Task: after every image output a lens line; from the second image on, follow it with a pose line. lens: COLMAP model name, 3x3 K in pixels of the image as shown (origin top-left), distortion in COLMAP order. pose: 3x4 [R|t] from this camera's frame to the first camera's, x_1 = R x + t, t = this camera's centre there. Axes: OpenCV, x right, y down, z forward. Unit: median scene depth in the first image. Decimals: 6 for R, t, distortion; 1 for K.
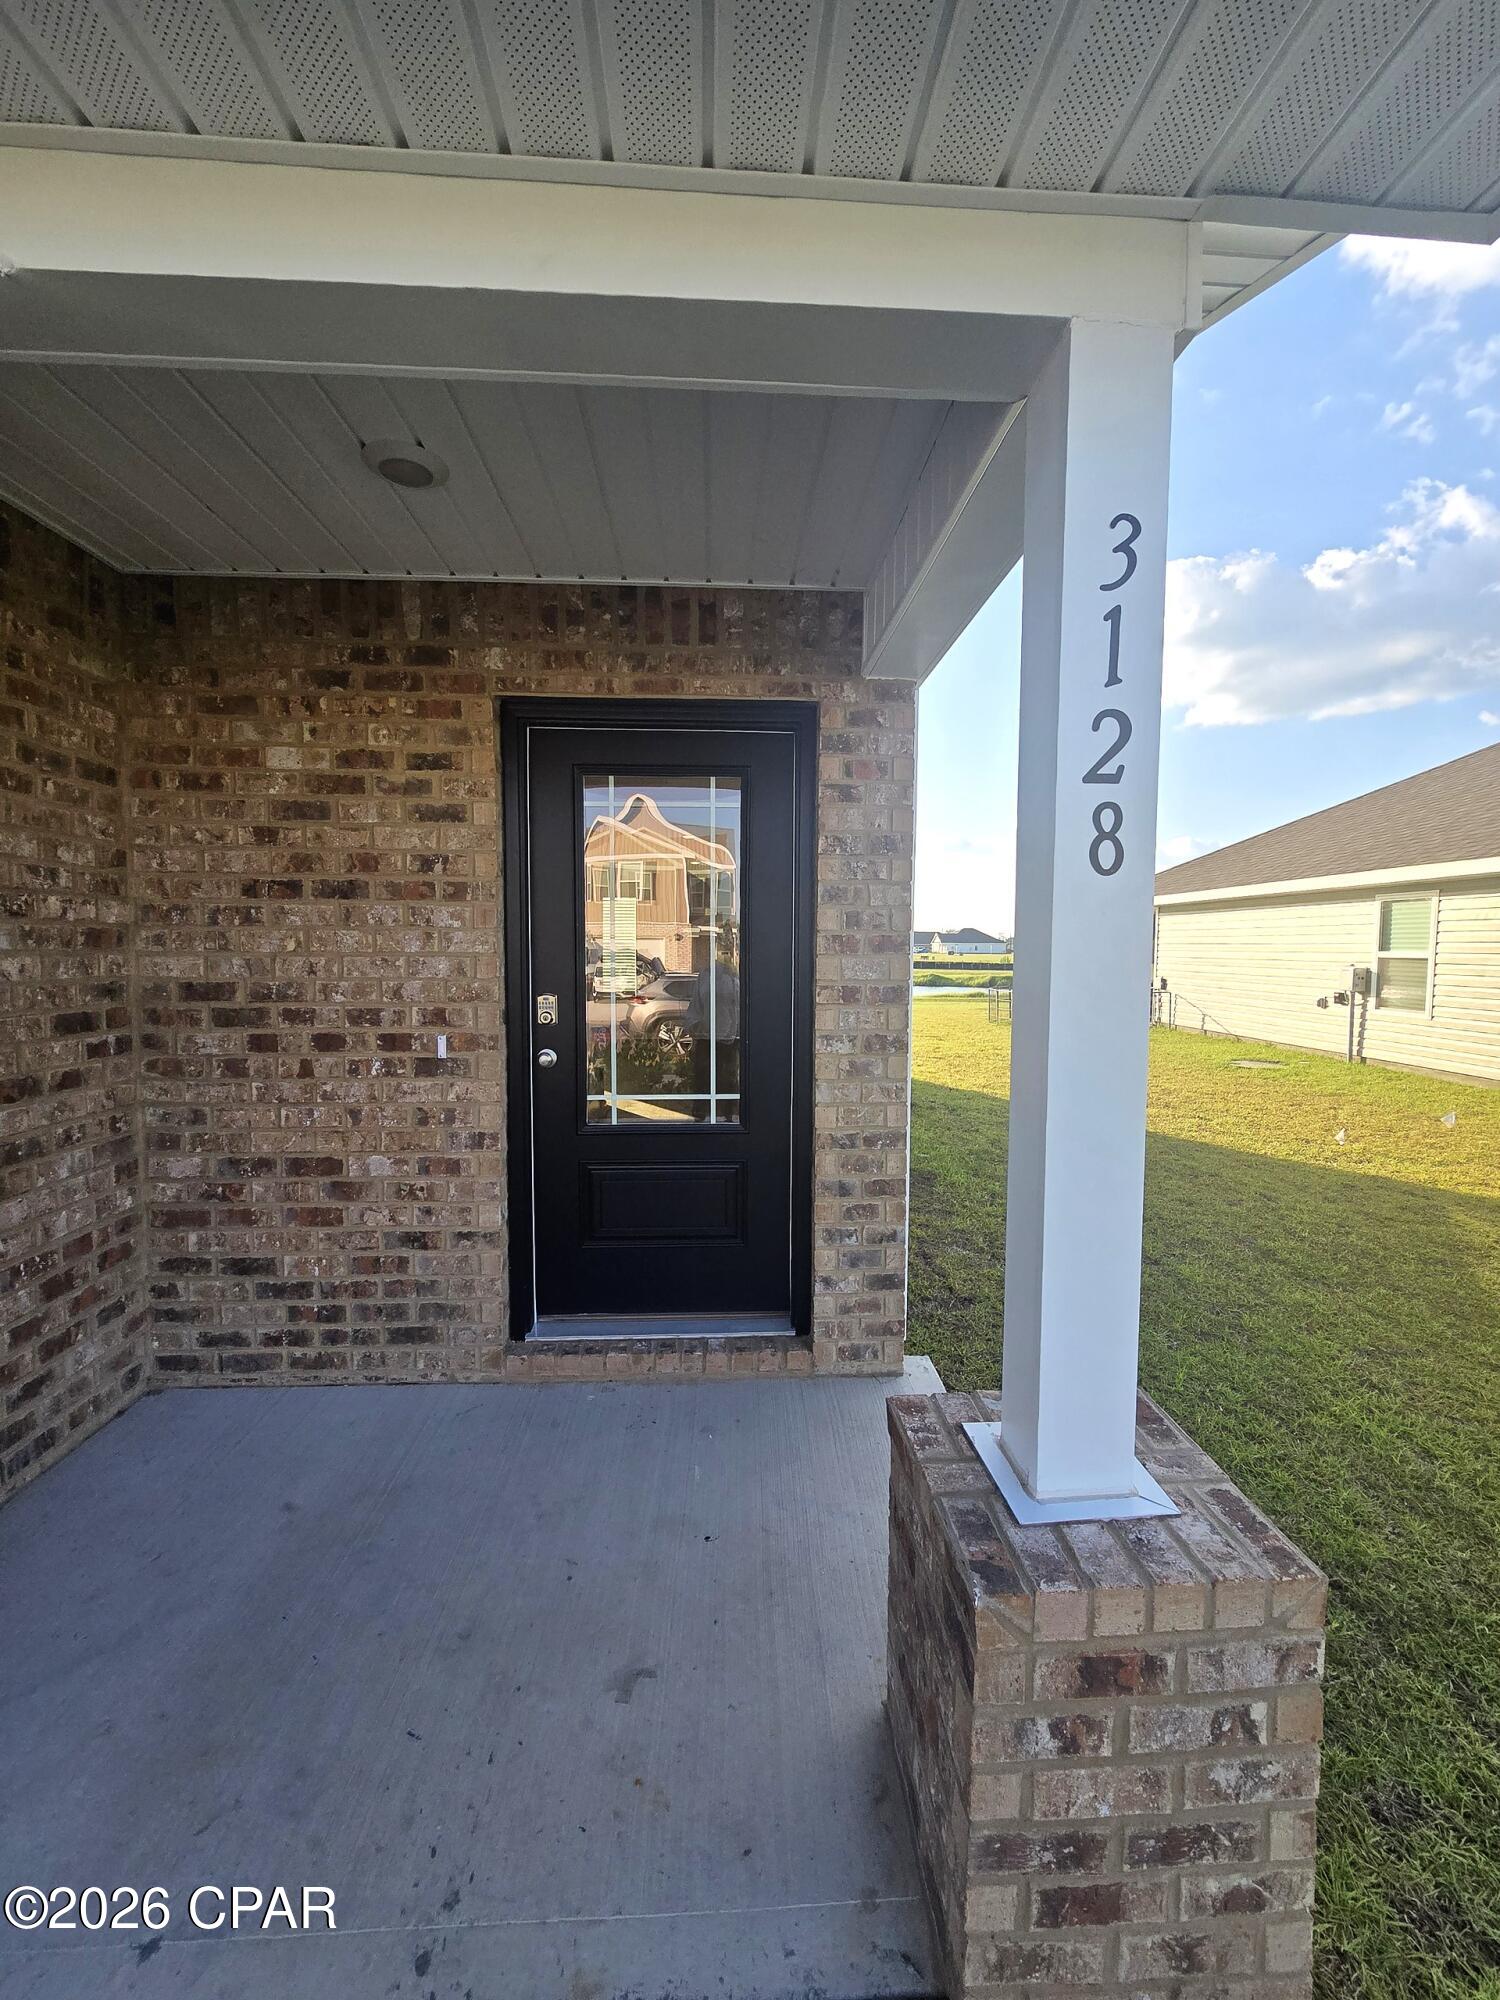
lens RADIAL K [[820.2, 0, 761.5], [0, 820.2, 1016.1], [0, 0, 1]] dist [-0.007805, 0.000756]
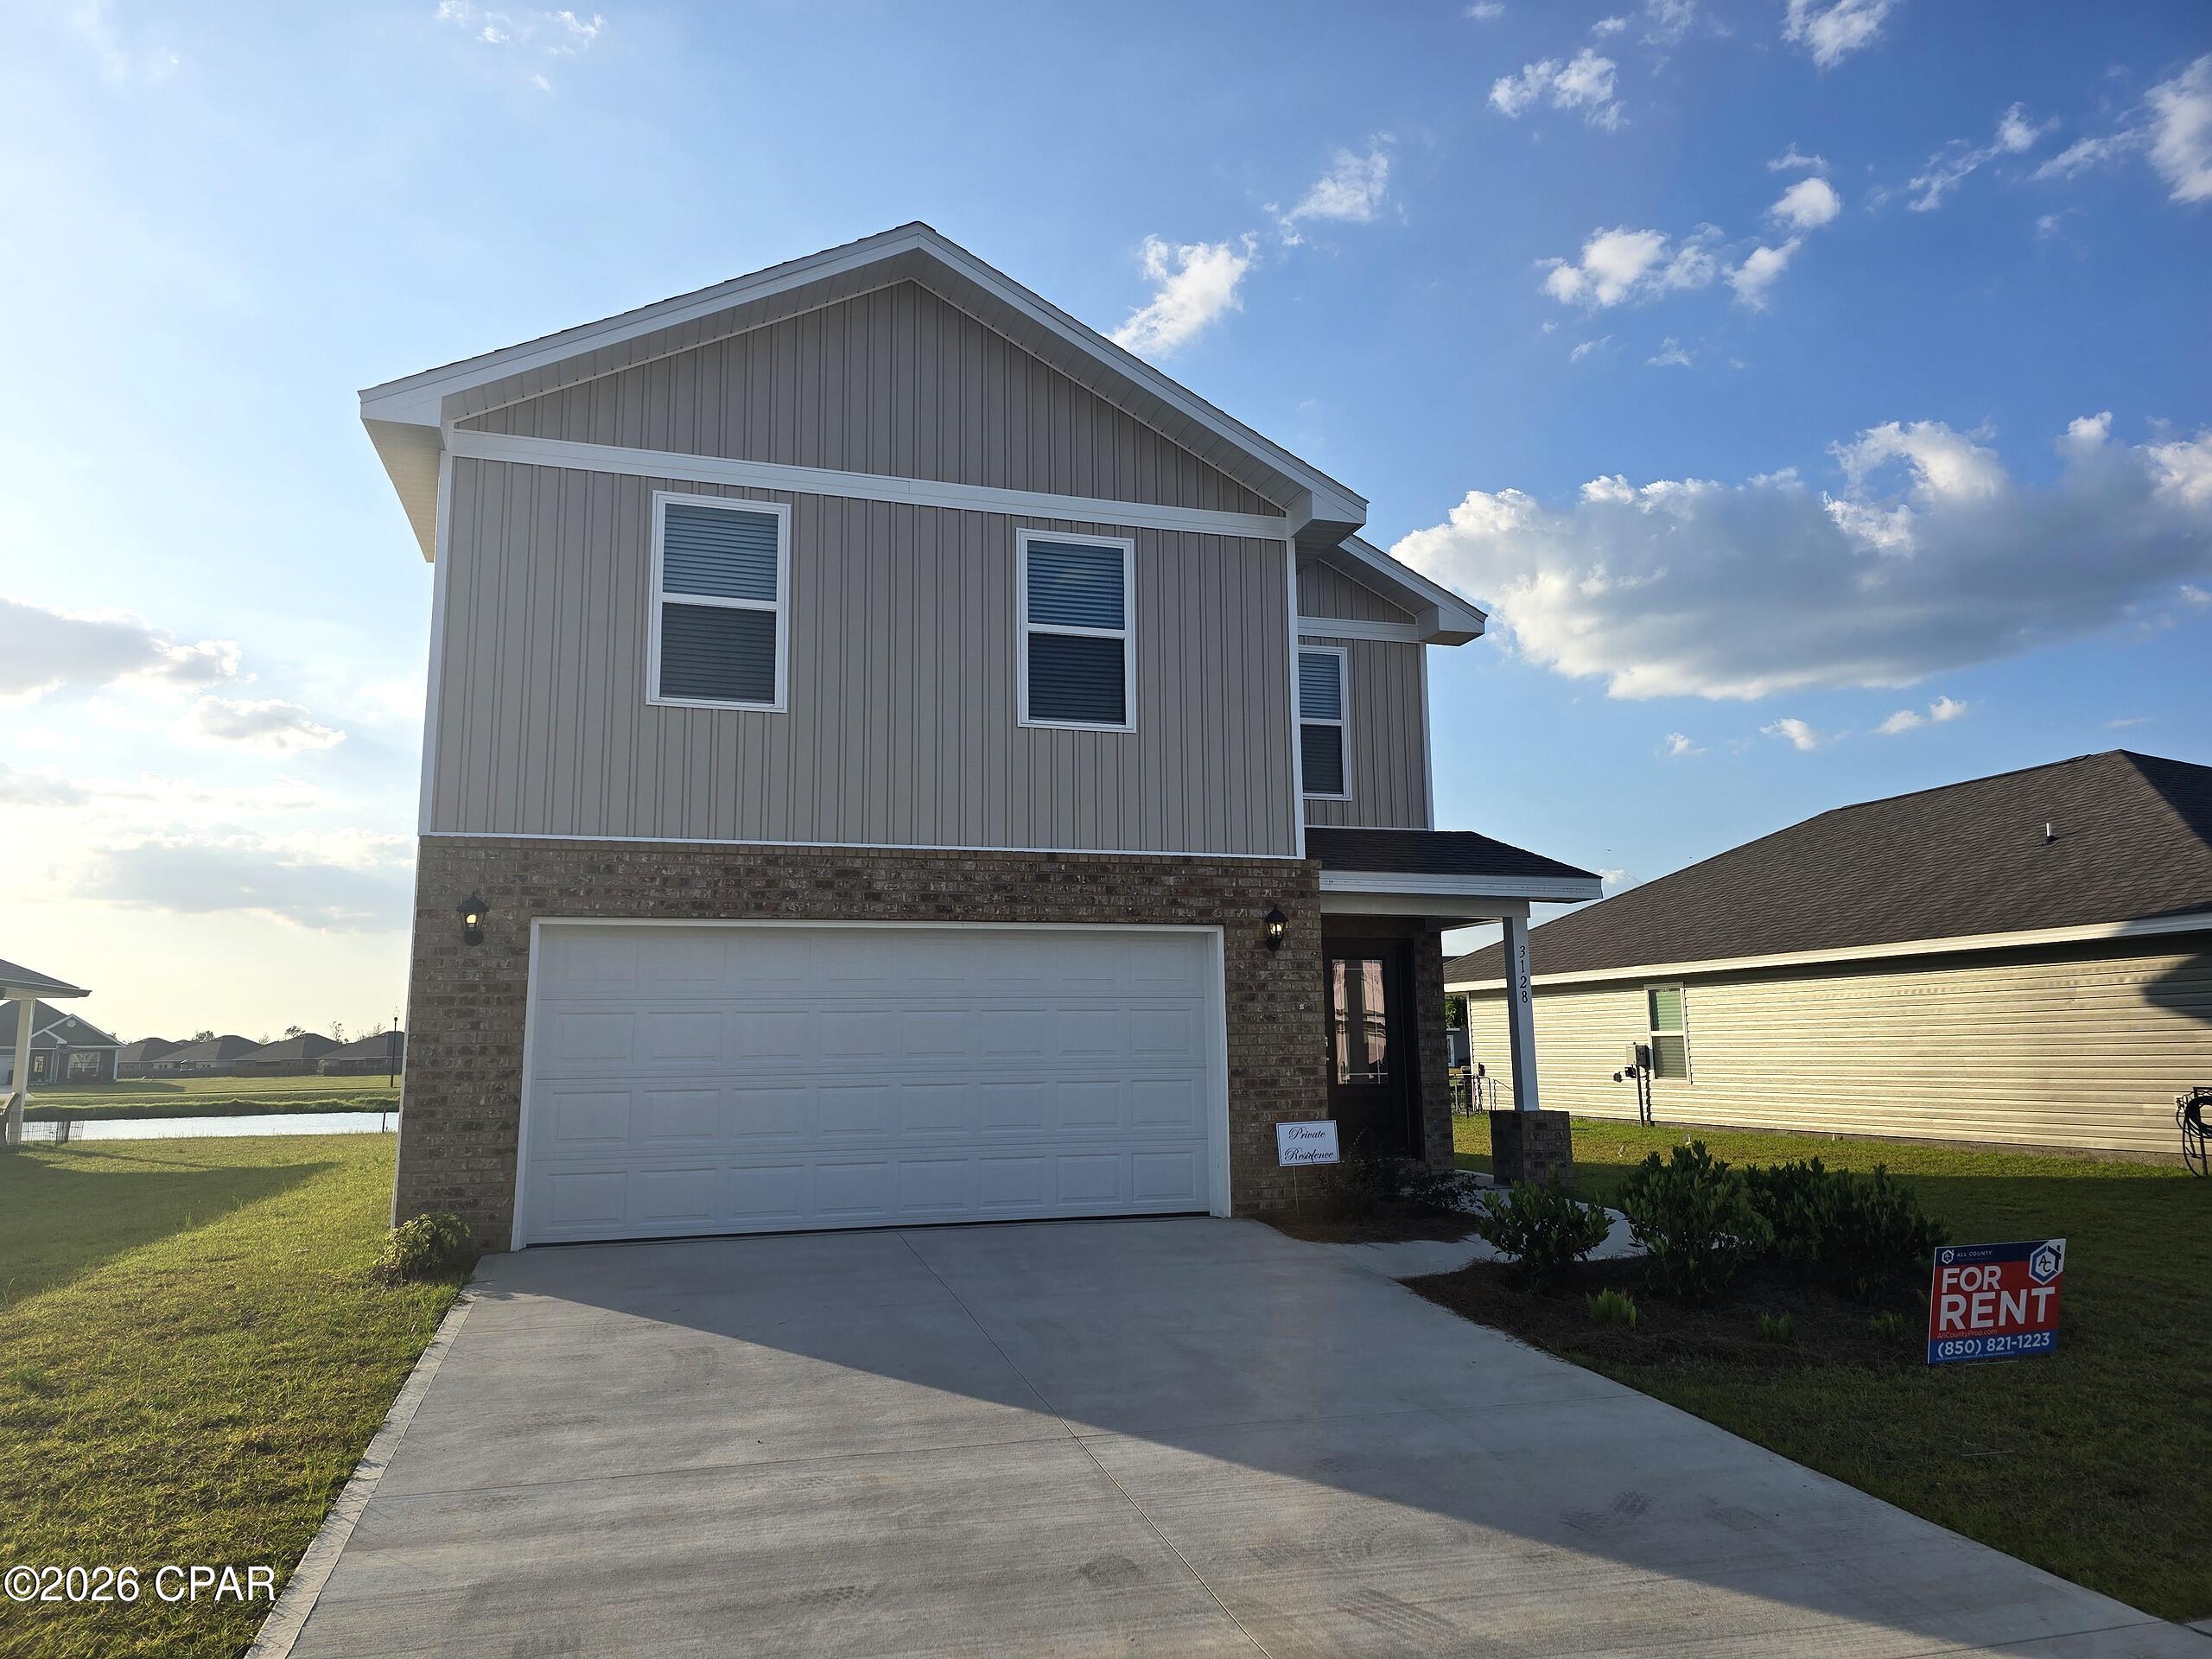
lens RADIAL K [[1448.8, 0, 1094.3], [0, 1448.8, 826.3], [0, 0, 1]] dist [0.011543, 0.001440]
pose [[0.974193, 0.022651, 0.224579, -0.550547], [0.031123, 0.971969, -0.233041, 0.103236], [-0.223563, 0.234016, 0.946180, -0.940239]]
